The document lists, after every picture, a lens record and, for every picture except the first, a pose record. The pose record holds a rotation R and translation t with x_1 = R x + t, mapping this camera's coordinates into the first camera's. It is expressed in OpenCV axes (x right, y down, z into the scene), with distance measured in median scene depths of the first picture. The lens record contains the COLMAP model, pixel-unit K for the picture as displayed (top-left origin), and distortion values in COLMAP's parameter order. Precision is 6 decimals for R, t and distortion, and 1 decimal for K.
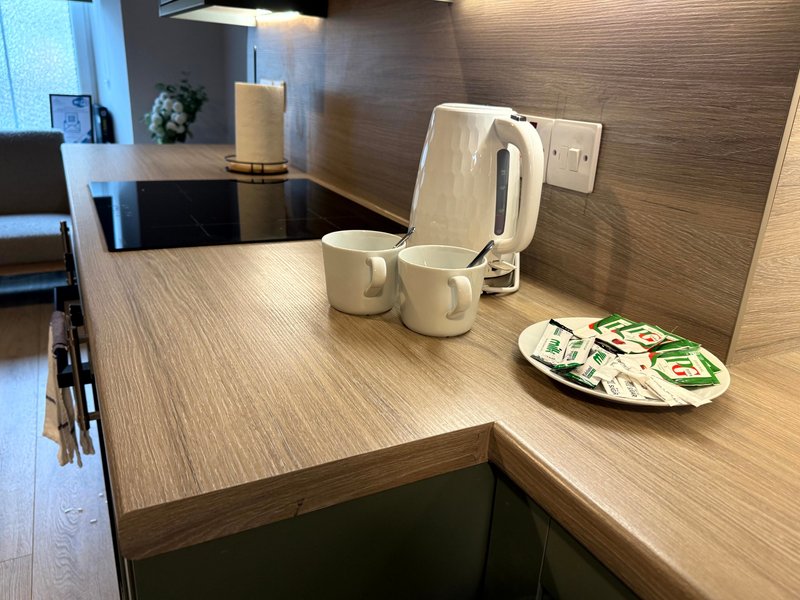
lens RADIAL K [[653.4, 0, 407.2], [0, 653.4, 296.9], [0, 0, 1]] dist [0.084228, -0.140825]
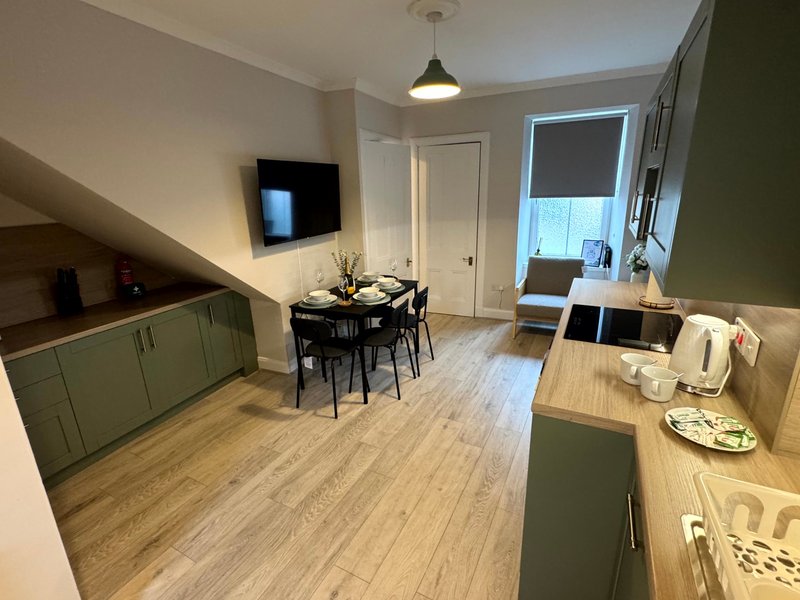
lens RADIAL K [[384.4, 0, 397.2], [0, 384.4, 298.4], [0, 0, 1]] dist [0.000526, 0.001839]
pose [[0.581792, 0.158252, -0.797793, 0.522745], [-0.221217, 0.974699, 0.032021, -0.140009], [0.782676, 0.157856, 0.602080, -0.753620]]
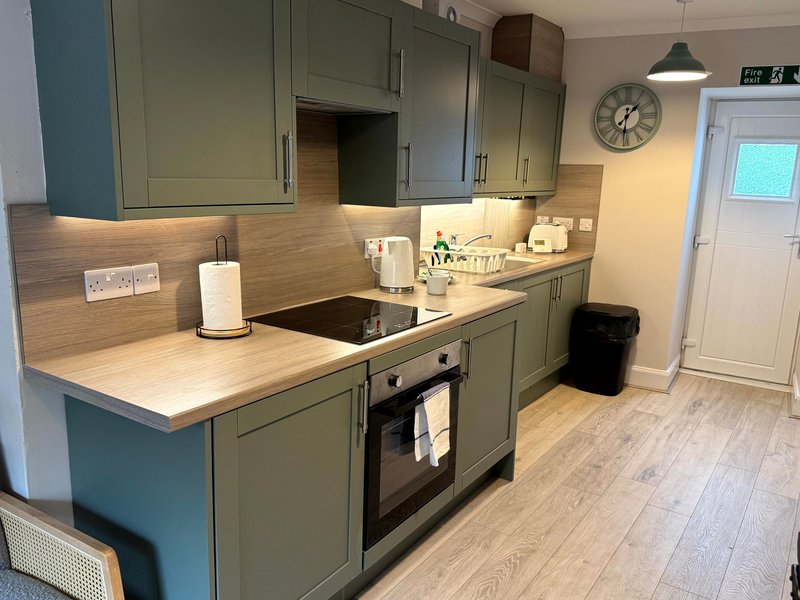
lens RADIAL K [[653.4, 0, 400.4], [0, 653.4, 305.7], [0, 0, 1]] dist [0.084228, -0.140825]
pose [[-0.489287, -0.243289, 0.837501, -2.524431], [0.240660, 0.885352, 0.397788, -1.182101], [-0.838261, 0.396185, -0.374641, 2.151278]]
